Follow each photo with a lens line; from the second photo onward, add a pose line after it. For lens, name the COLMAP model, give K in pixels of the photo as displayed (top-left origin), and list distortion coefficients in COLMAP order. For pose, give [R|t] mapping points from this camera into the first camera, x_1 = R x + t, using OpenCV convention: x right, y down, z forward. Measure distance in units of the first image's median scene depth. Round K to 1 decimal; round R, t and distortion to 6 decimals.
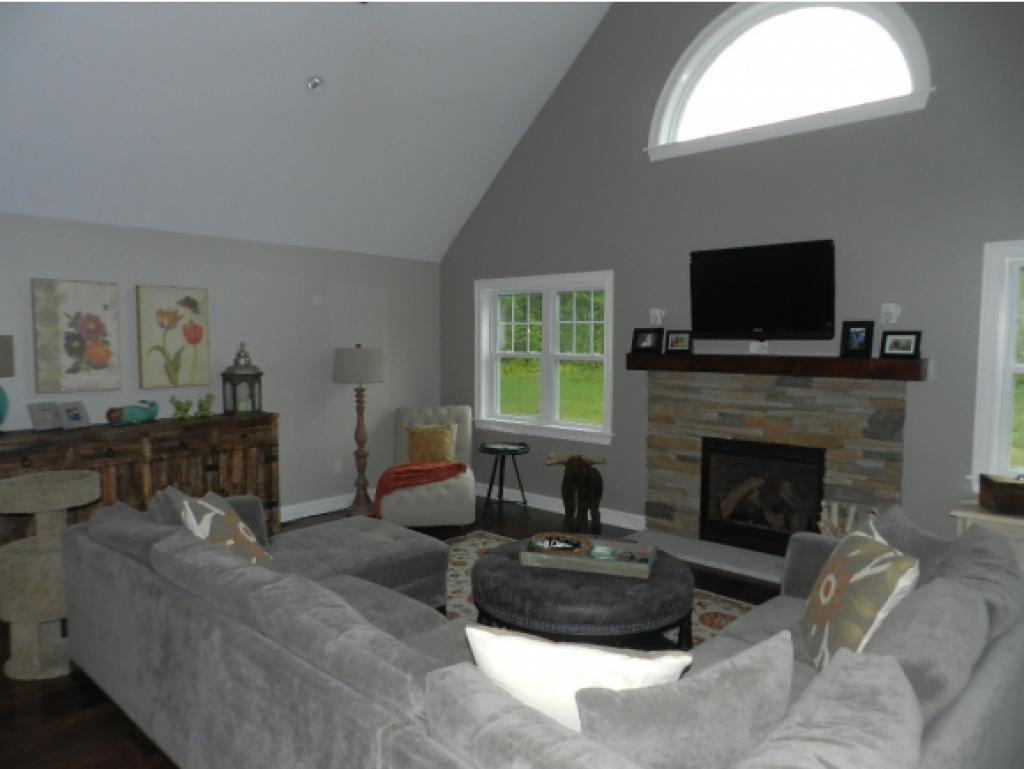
lens RADIAL K [[694.8, 0, 512.0], [0, 694.8, 384.5], [0, 0, 1]] dist [0.003301, -0.000108]
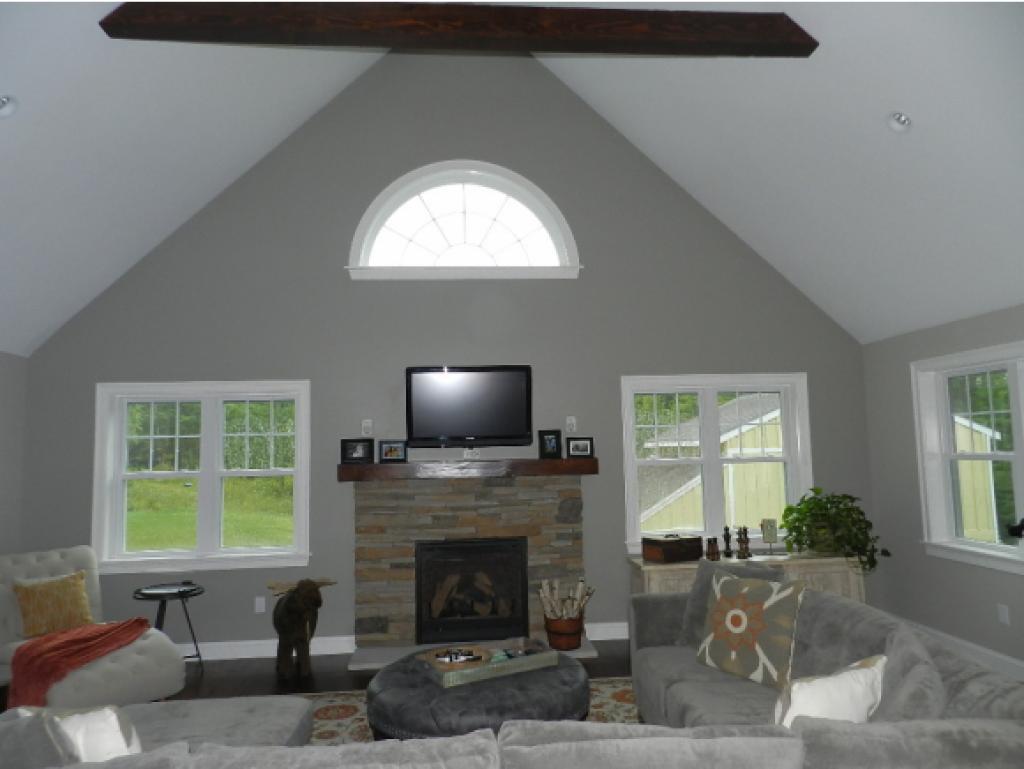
lens RADIAL K [[682.8, 0, 512.0], [0, 682.8, 384.5], [0, 0, 1]] dist [0.012164, 0.001330]
pose [[0.673138, 0.053408, 0.737586, -0.405060], [0.076942, 0.986918, -0.141680, -0.001402], [-0.735503, 0.152121, 0.660223, 0.178903]]
